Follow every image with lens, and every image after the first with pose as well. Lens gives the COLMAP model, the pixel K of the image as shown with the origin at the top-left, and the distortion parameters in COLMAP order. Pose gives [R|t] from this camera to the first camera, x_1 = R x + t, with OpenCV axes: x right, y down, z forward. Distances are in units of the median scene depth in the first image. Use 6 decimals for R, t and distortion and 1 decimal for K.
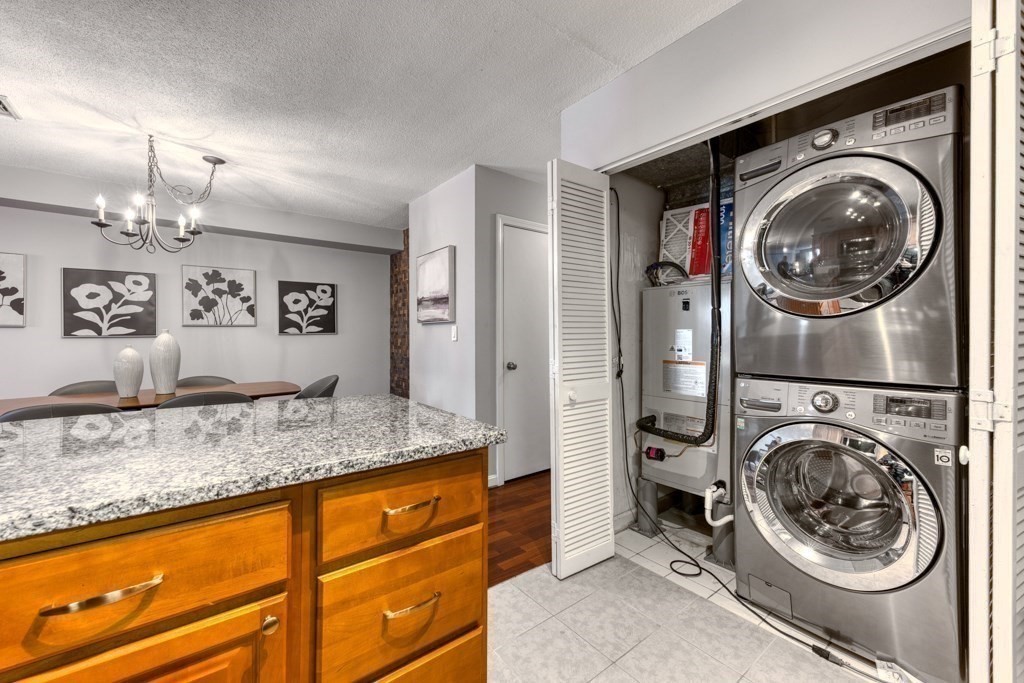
lens RADIAL K [[423.0, 0, 516.7], [0, 423.0, 335.7], [0, 0, 1]] dist [0.014417, -0.002188]
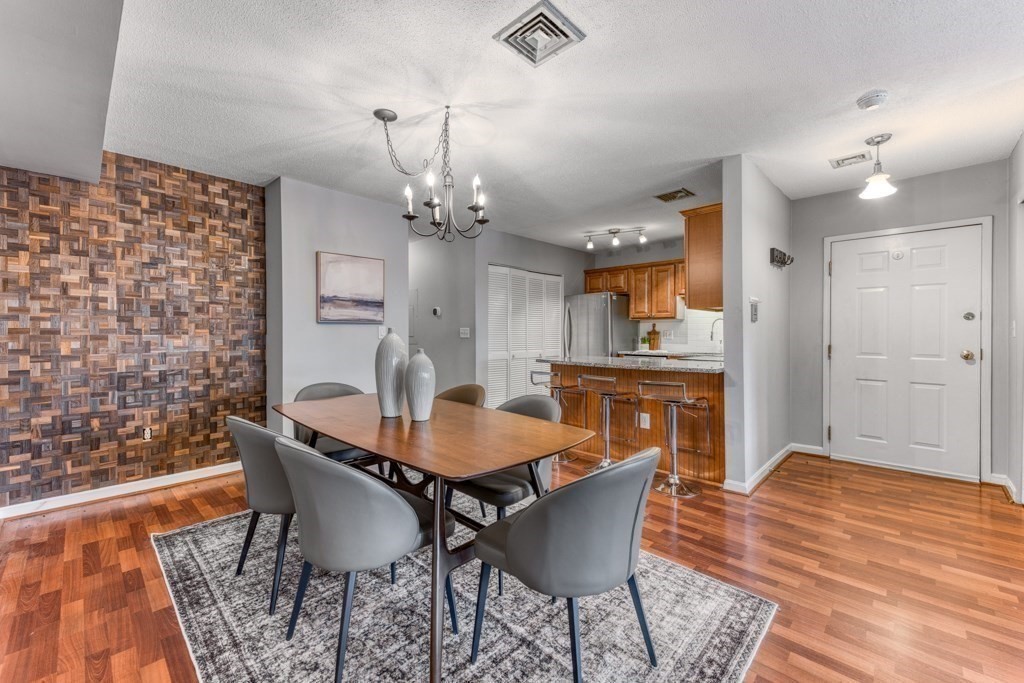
lens RADIAL K [[423.0, 0, 514.3], [0, 423.0, 334.1], [0, 0, 1]] dist [0.014417, -0.002188]
pose [[-0.112385, 0.000207, 0.993665, -1.111191], [0.002906, 0.999996, 0.000120, -0.001034], [-0.993660, 0.002901, -0.112385, 0.619299]]
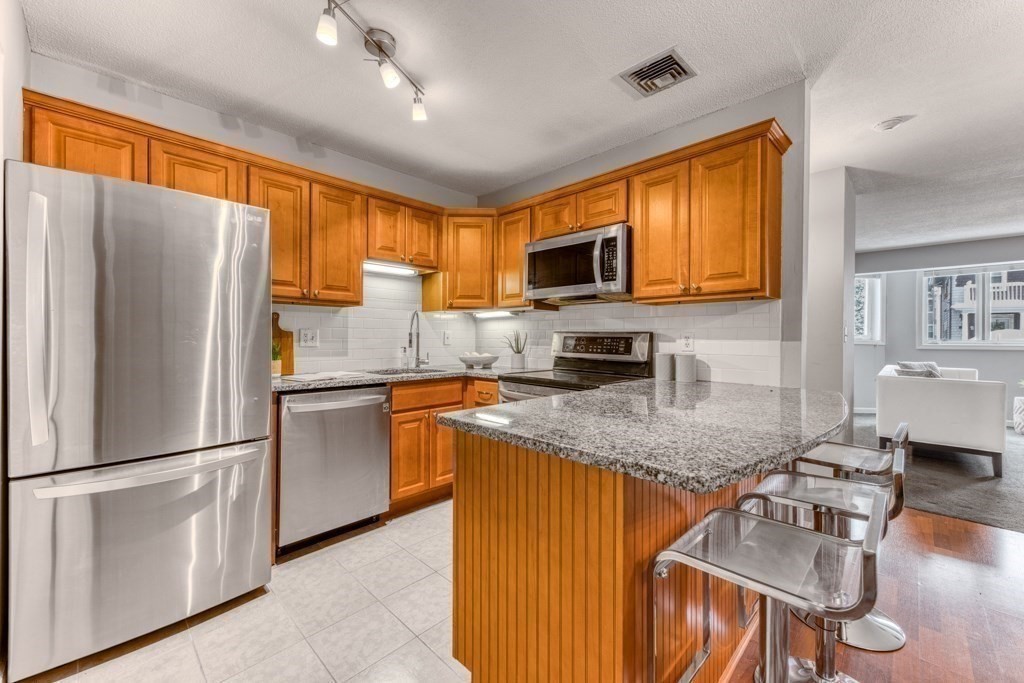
lens RADIAL K [[406.2, 0, 512.8], [0, 406.2, 337.7], [0, 0, 1]] dist [0.009400, -0.001965]
pose [[-0.994163, -0.005494, -0.107751, -0.036999], [-0.005908, 0.999976, 0.003526, -0.002107], [0.107729, 0.004142, -0.994172, 0.614600]]
